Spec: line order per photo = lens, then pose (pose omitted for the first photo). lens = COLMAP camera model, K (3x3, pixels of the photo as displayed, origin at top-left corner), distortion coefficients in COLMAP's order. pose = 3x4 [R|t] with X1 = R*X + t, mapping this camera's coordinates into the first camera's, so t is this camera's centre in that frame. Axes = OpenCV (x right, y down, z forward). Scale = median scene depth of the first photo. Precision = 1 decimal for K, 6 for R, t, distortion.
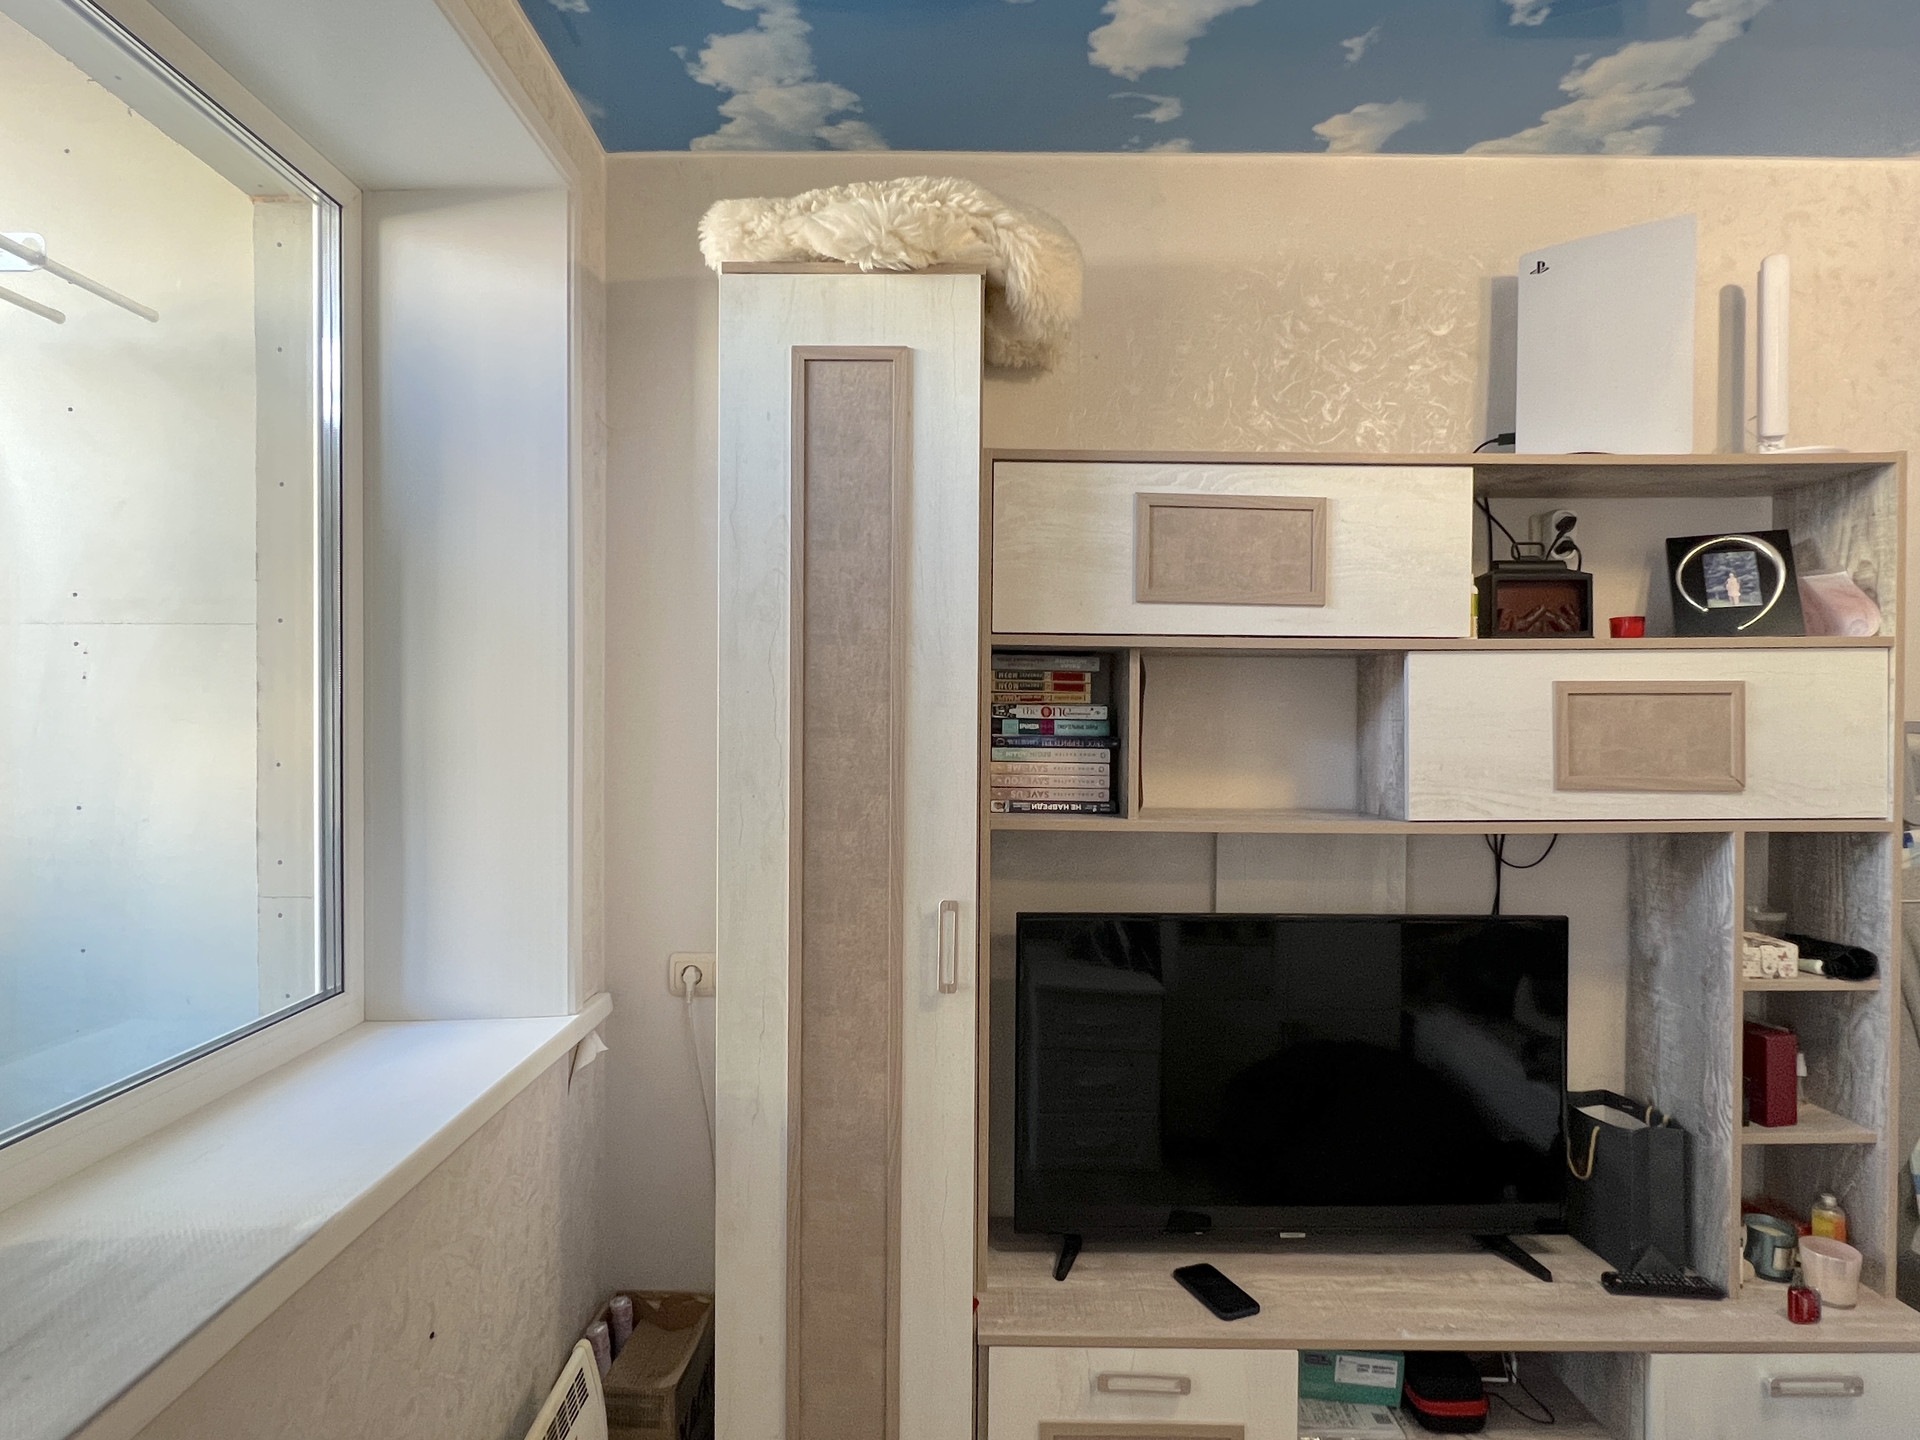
lens RADIAL K [[1031.4, 0, 955.7], [0, 1031.4, 726.8], [0, 0, 1]] dist [-0.003872, 0.001798]
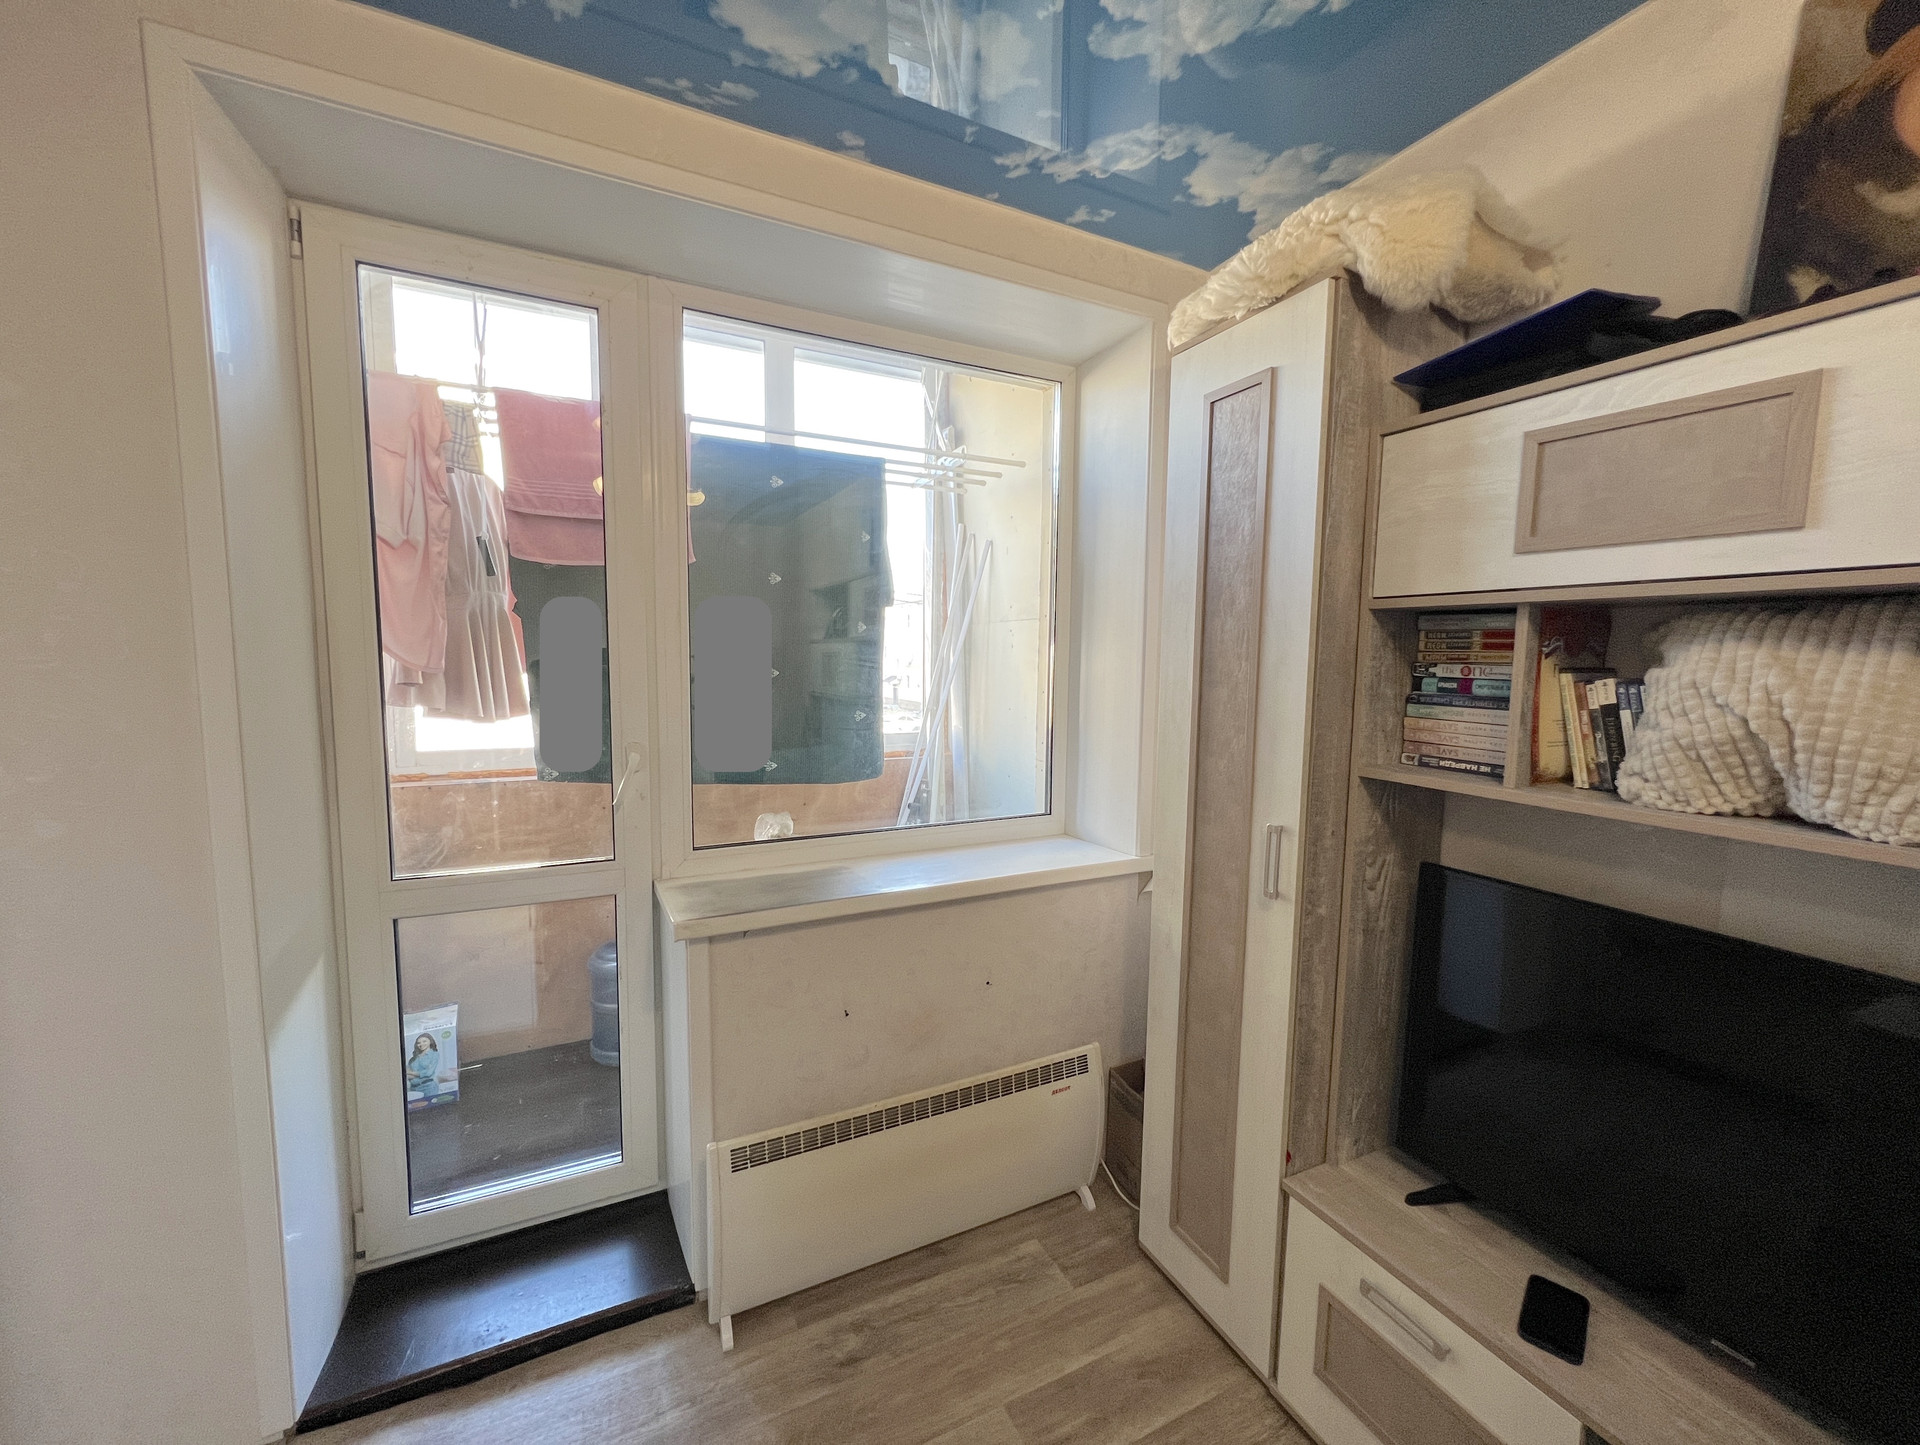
lens RADIAL K [[767.8, 0, 963.5], [0, 767.8, 724.8], [0, 0, 1]] dist [-0.001715, 0.000806]
pose [[0.442143, 0.079200, -0.893441, 0.580861], [-0.018617, 0.996690, 0.079139, -0.013328], [0.896751, -0.018358, 0.442154, 0.247648]]
